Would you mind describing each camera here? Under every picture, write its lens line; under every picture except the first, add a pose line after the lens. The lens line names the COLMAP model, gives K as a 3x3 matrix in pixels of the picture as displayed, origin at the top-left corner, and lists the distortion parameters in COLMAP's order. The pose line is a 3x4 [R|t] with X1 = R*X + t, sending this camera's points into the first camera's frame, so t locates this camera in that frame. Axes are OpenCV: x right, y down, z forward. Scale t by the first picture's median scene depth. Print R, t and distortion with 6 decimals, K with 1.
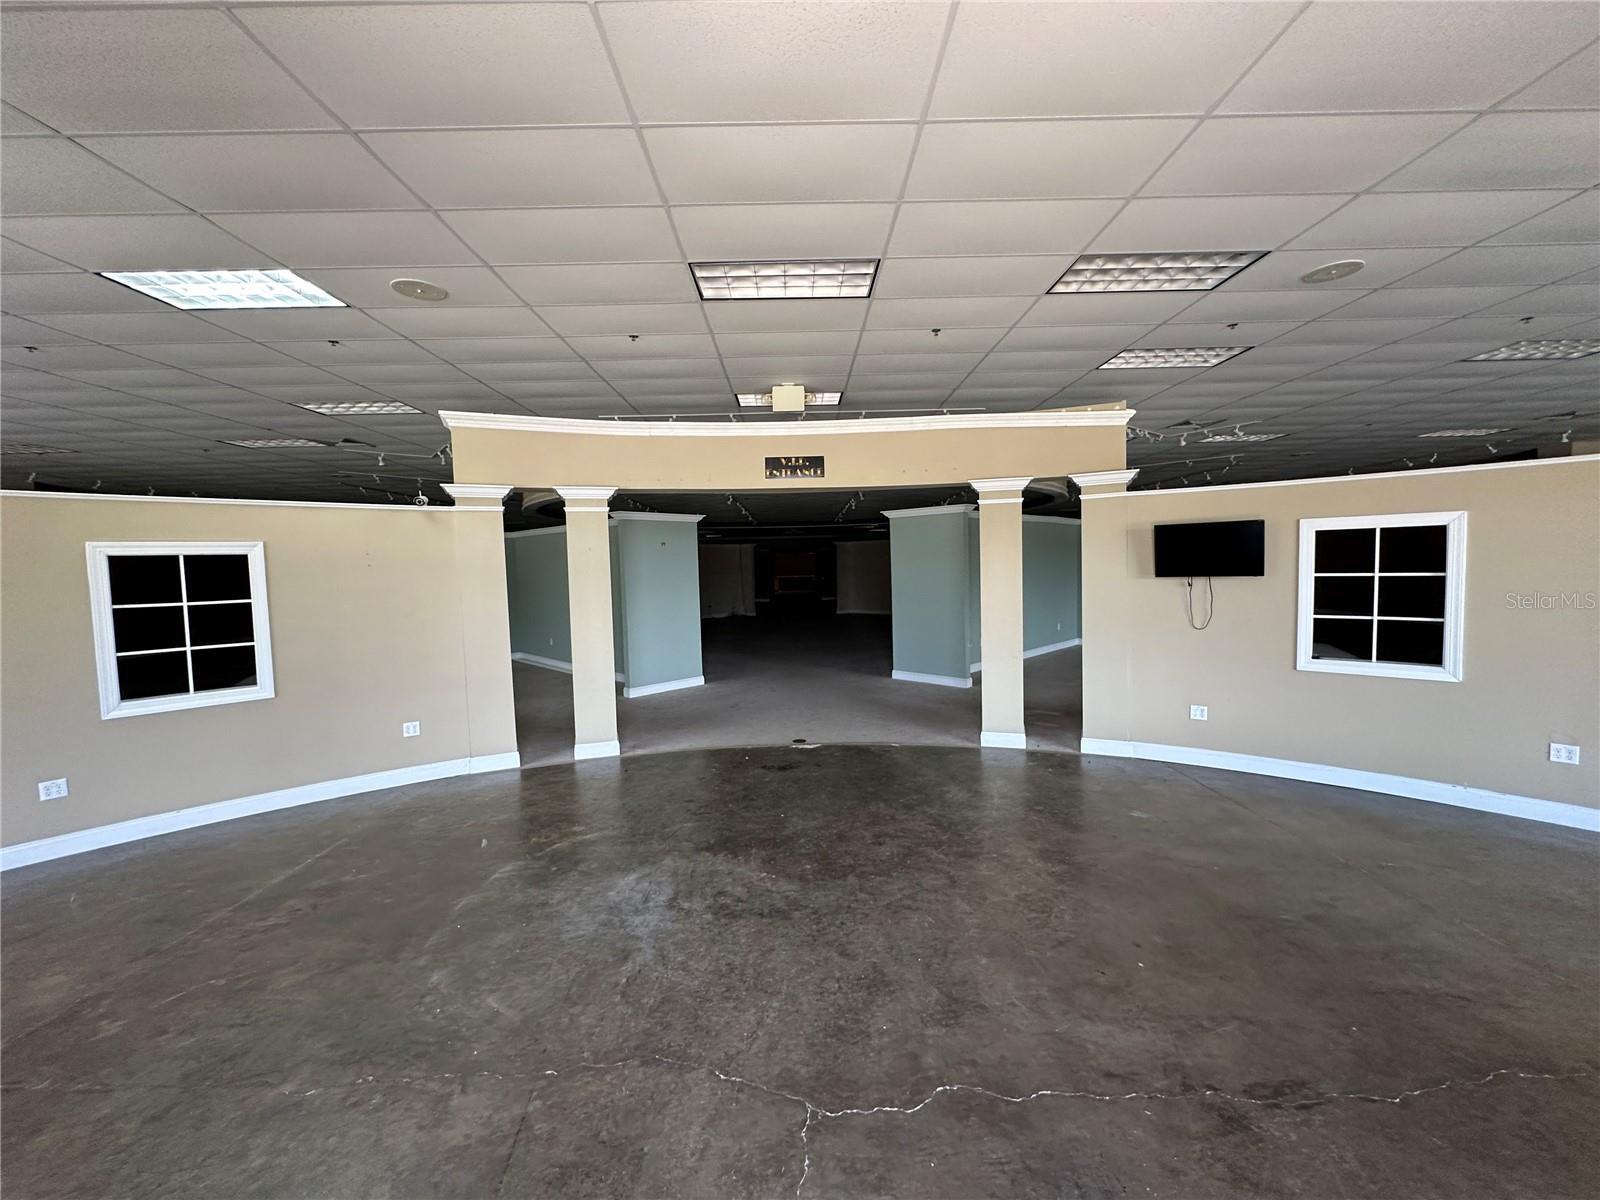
lens RADIAL K [[642.5, 0, 800.0], [0, 642.5, 600.0], [0, 0, 1]] dist [-0.000011, -0.000006]
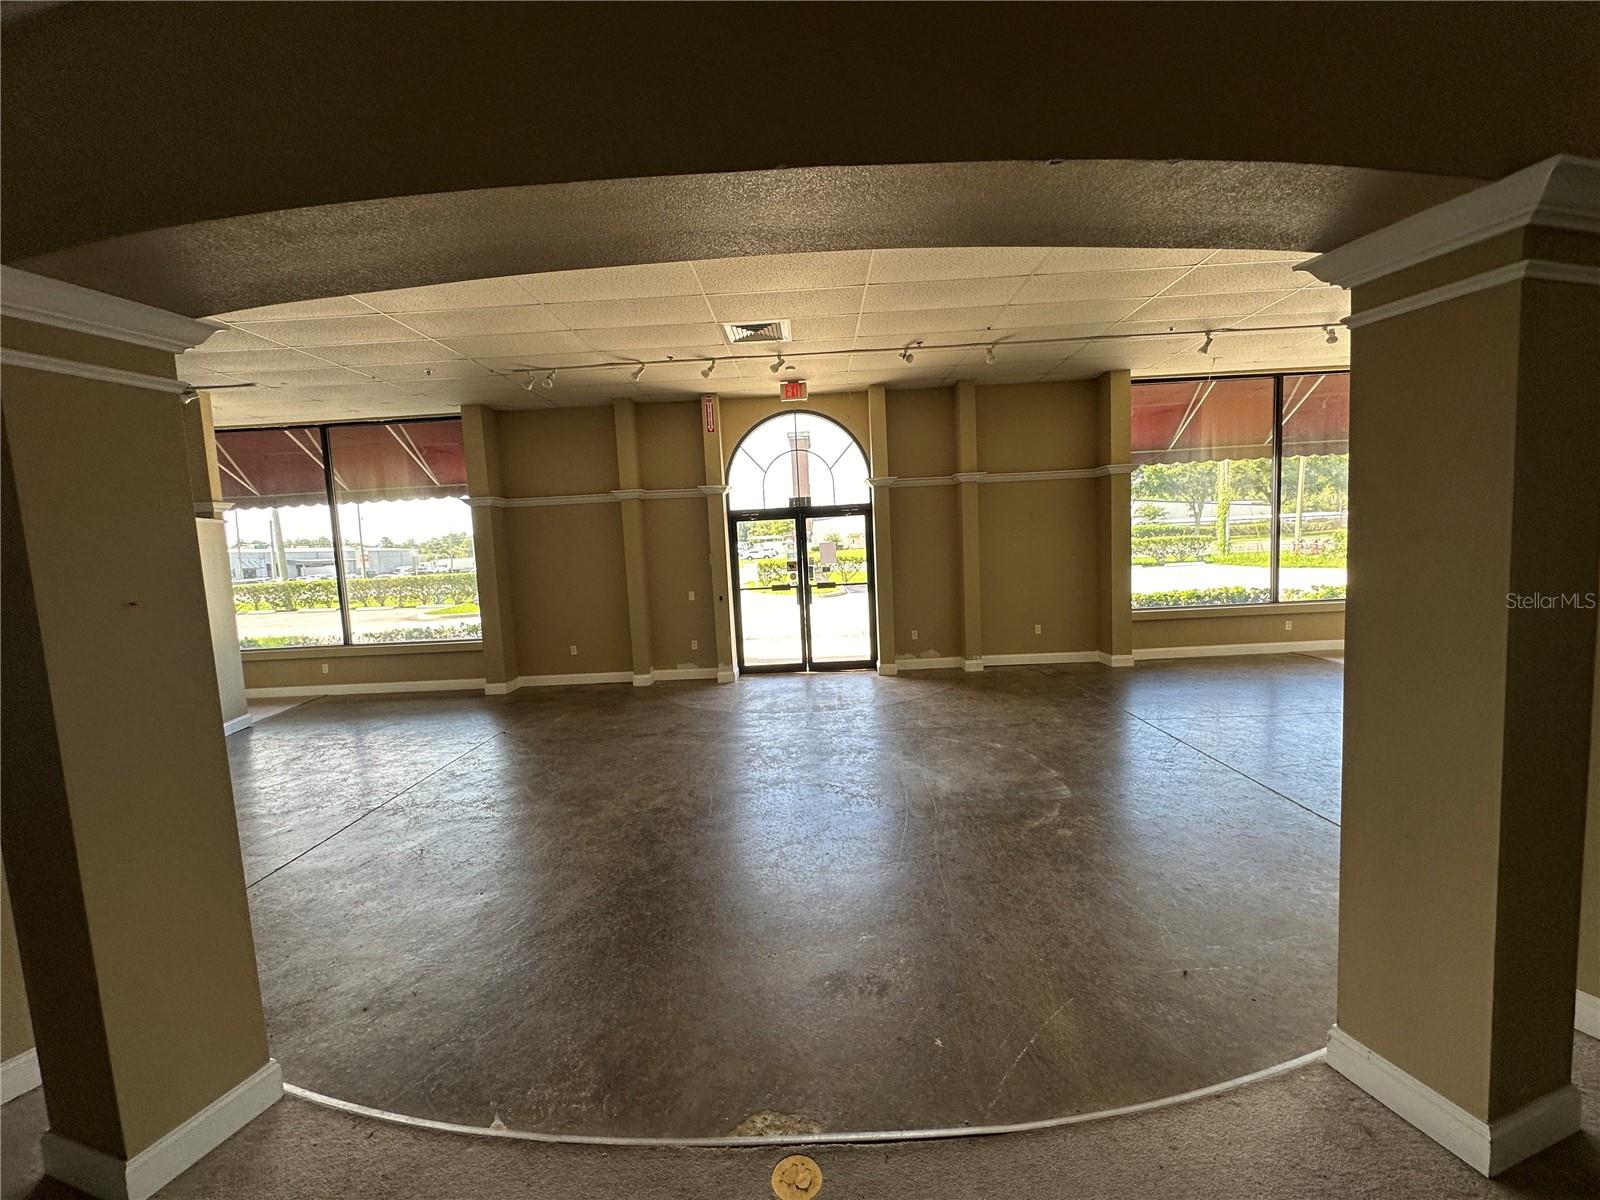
lens RADIAL K [[642.5, 0, 800.0], [0, 642.5, 600.0], [0, 0, 1]] dist [-0.000011, -0.000006]
pose [[-0.997240, 0.071660, 0.019419, -0.040918], [0.073790, 0.985534, 0.152567, -0.157333], [-0.008205, 0.153579, -0.988102, 2.558728]]
